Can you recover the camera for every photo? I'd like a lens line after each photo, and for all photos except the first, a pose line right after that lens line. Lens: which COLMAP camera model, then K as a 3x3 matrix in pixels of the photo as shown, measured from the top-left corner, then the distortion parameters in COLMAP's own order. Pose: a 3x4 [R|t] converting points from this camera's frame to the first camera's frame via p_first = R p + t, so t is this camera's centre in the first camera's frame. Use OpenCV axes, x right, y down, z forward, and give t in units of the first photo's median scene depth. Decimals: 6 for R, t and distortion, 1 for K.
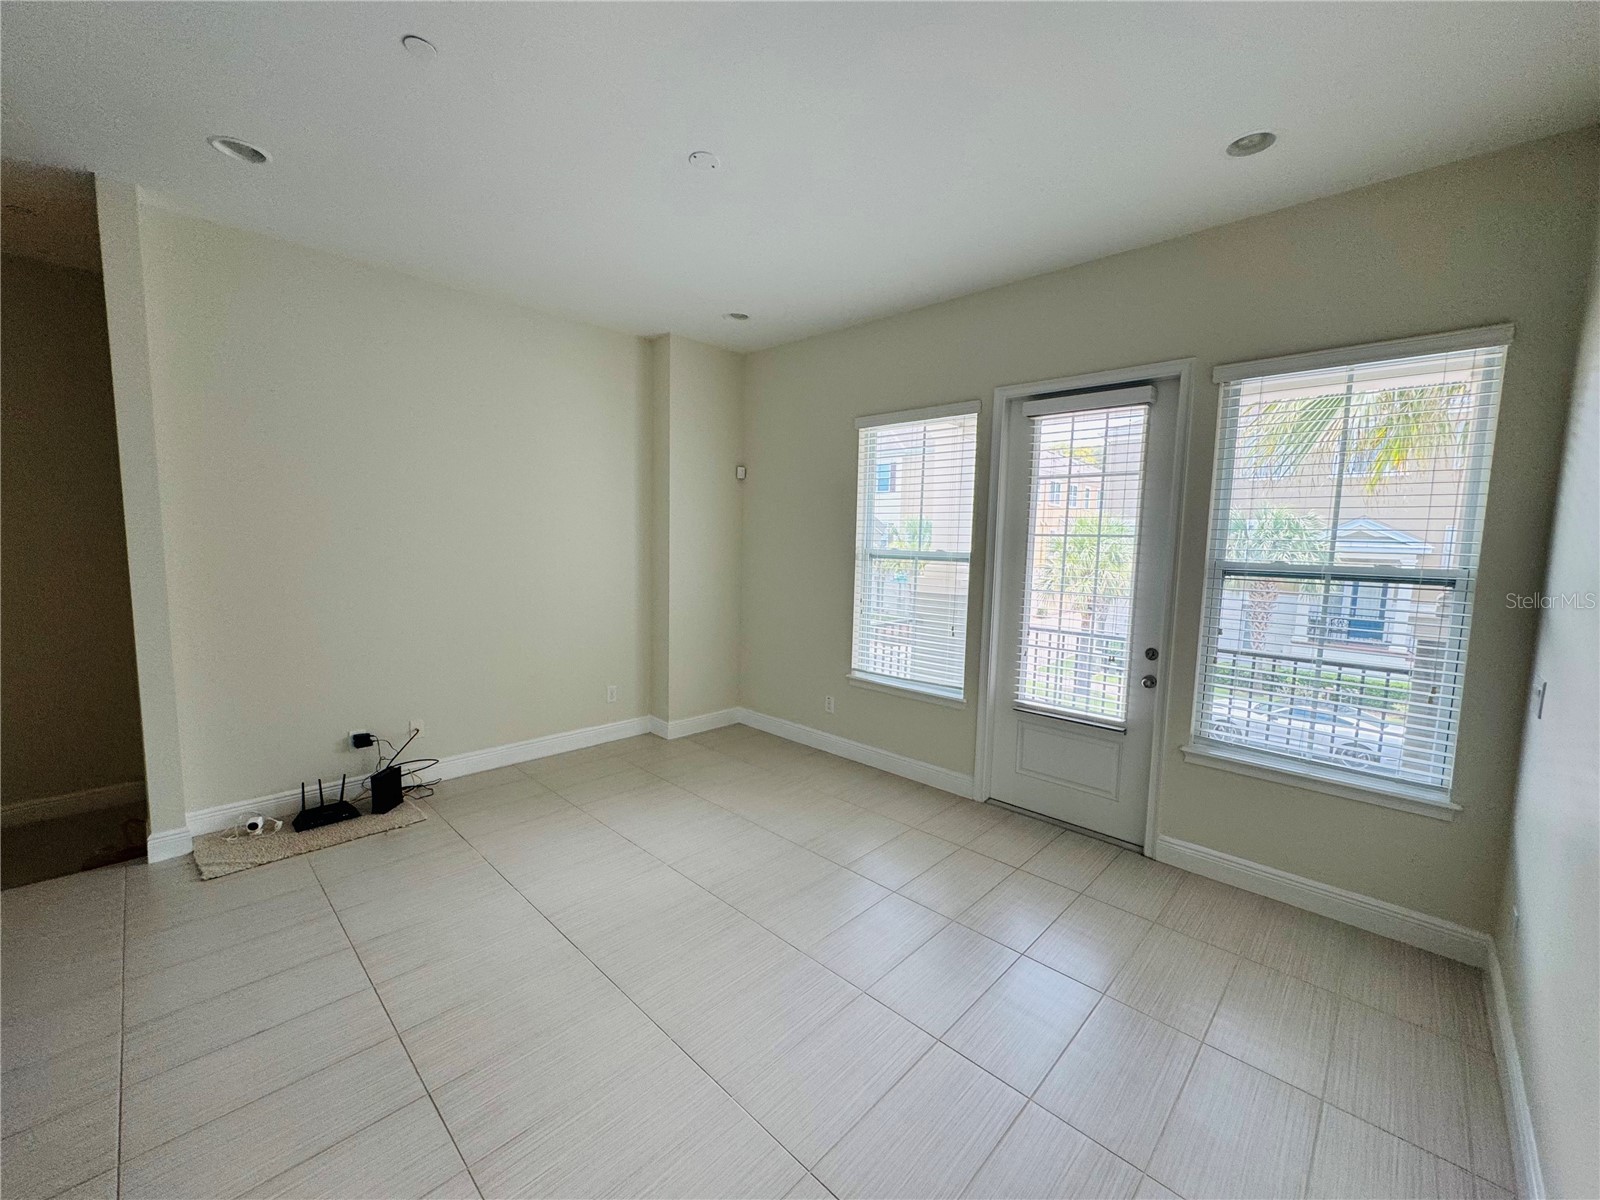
lens RADIAL K [[641.0, 0, 800.0], [0, 641.0, 600.0], [0, 0, 1]] dist [-0.001273, 0.000061]
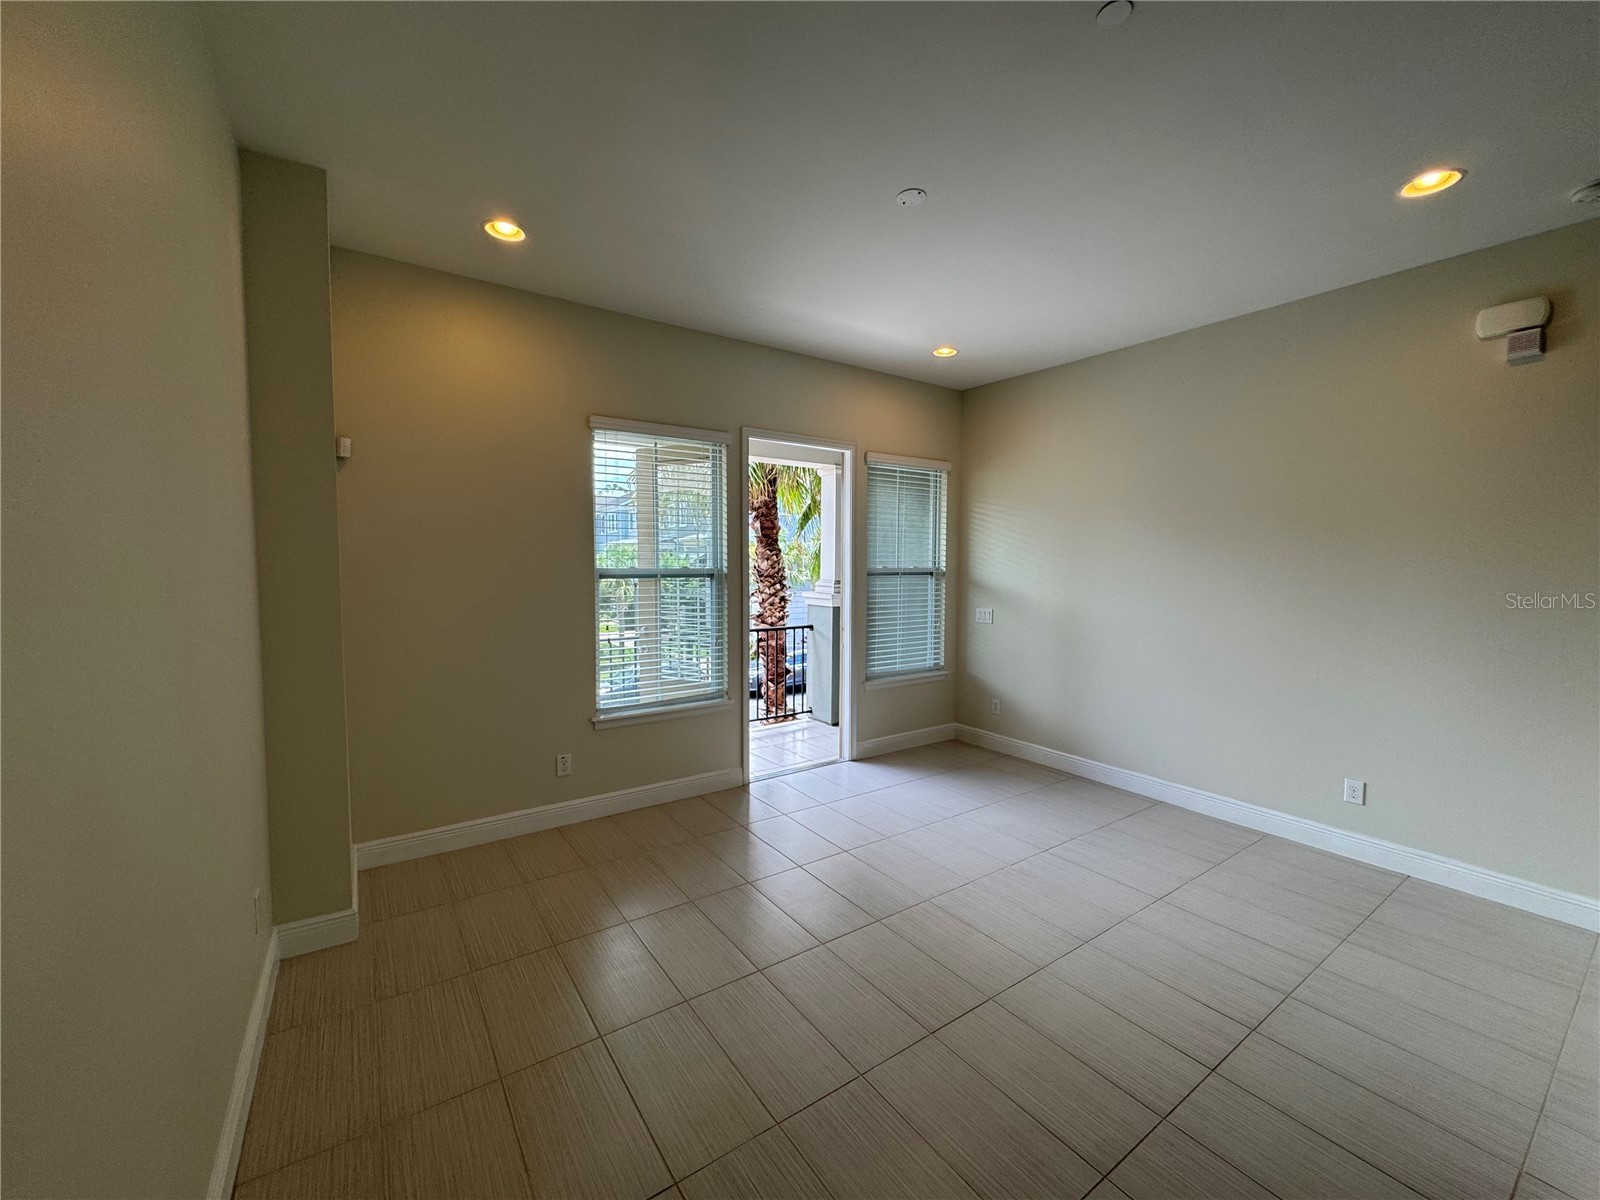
lens RADIAL K [[641.0, 0, 800.0], [0, 641.0, 600.0], [0, 0, 1]] dist [-0.001273, 0.000061]
pose [[0.191865, -0.087146, 0.977544, -0.775808], [0.090260, 0.993395, 0.070844, -0.083230], [-0.977262, 0.074641, 0.198464, 0.635963]]
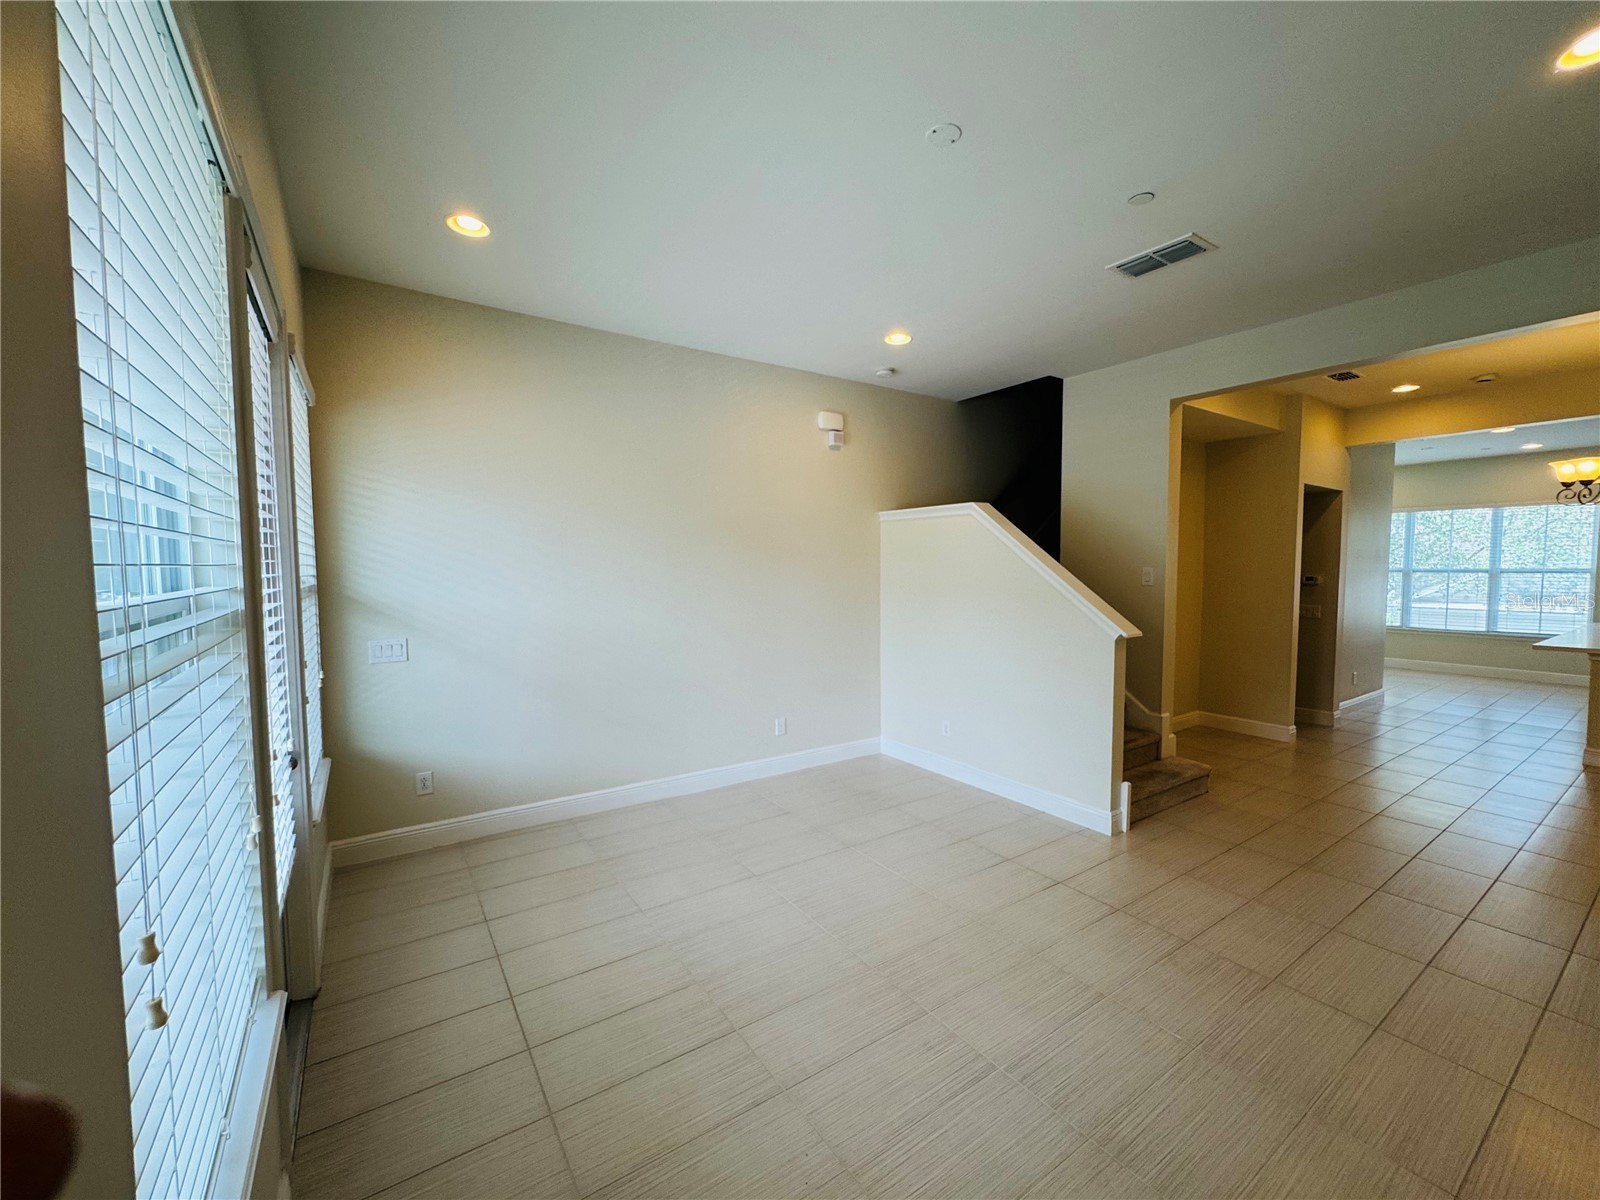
lens RADIAL K [[641.0, 0, 800.0], [0, 641.0, 600.0], [0, 0, 1]] dist [-0.001273, 0.000061]
pose [[-0.977391, -0.039753, 0.207670, -0.097281], [-0.008056, 0.988455, 0.151297, -0.121183], [-0.211287, 0.146204, -0.966428, 1.227840]]
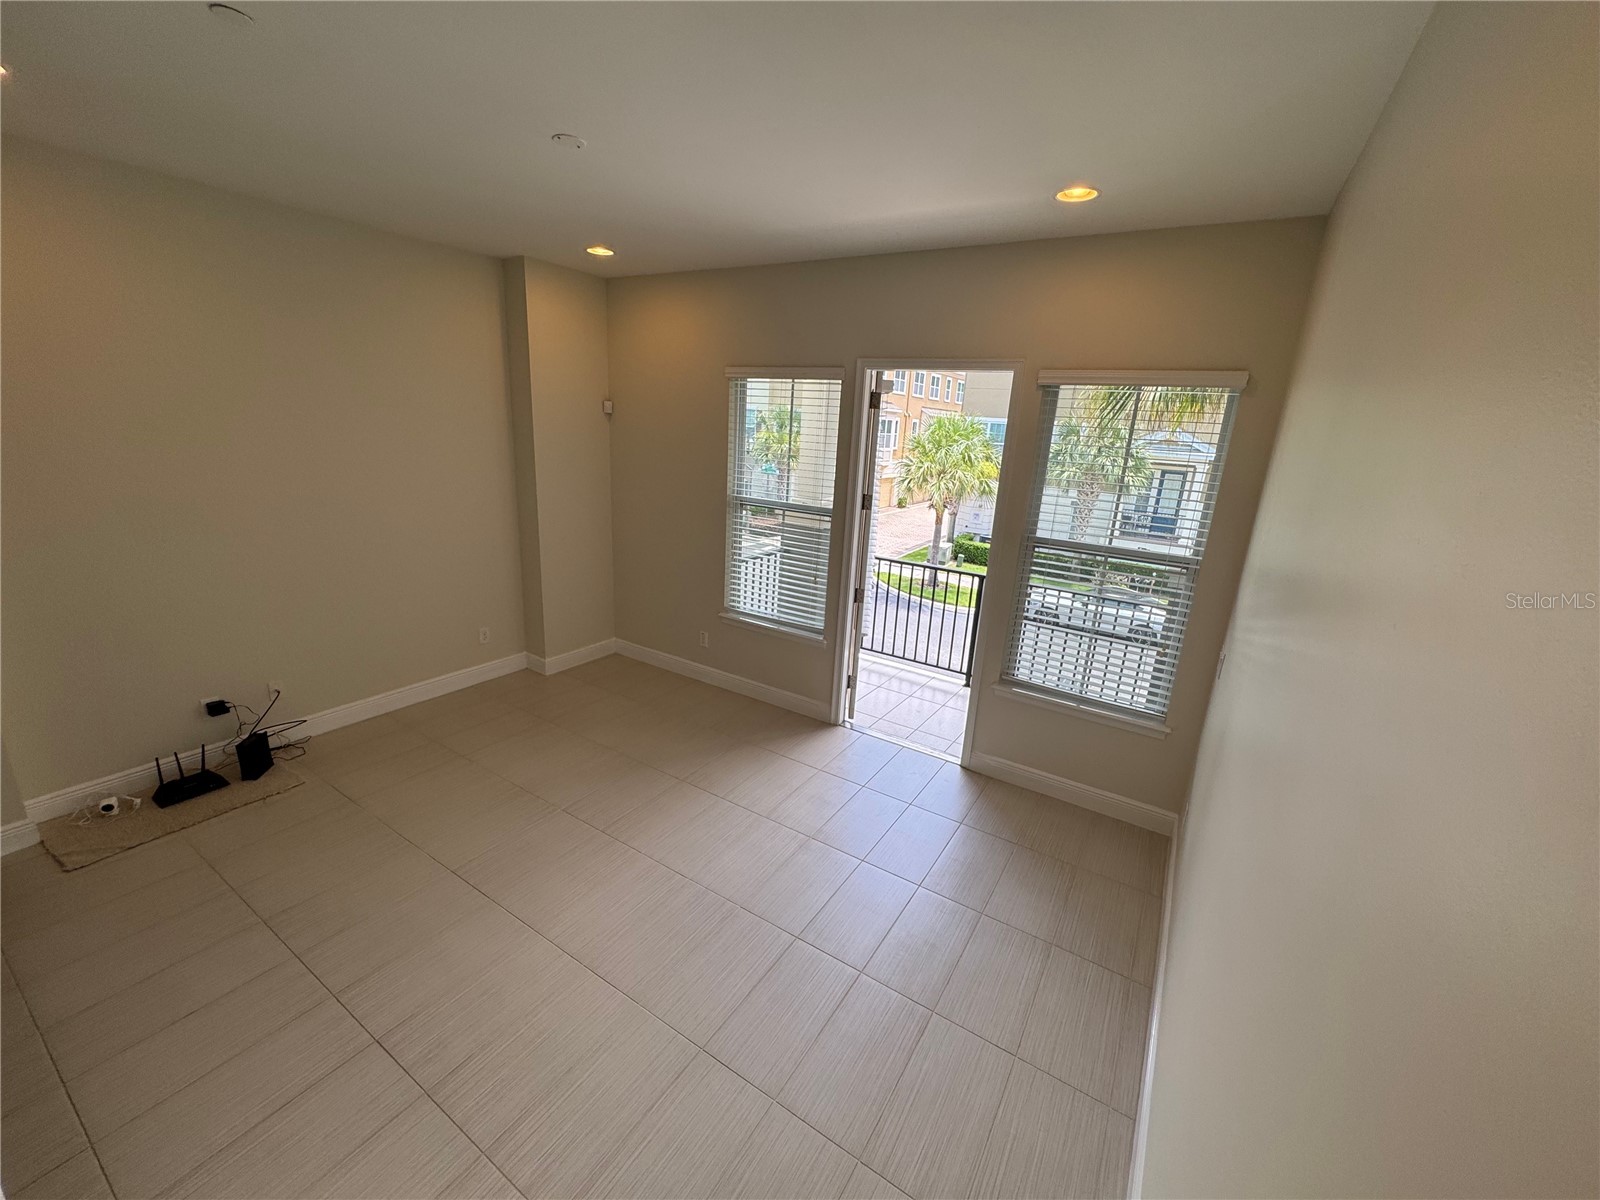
lens RADIAL K [[641.0, 0, 800.0], [0, 641.0, 600.0], [0, 0, 1]] dist [-0.001273, 0.000061]
pose [[0.979171, -0.023115, 0.201719, -0.013000], [-0.013738, 0.983679, 0.179407, -0.115025], [-0.202573, -0.178441, 0.962872, -0.070868]]
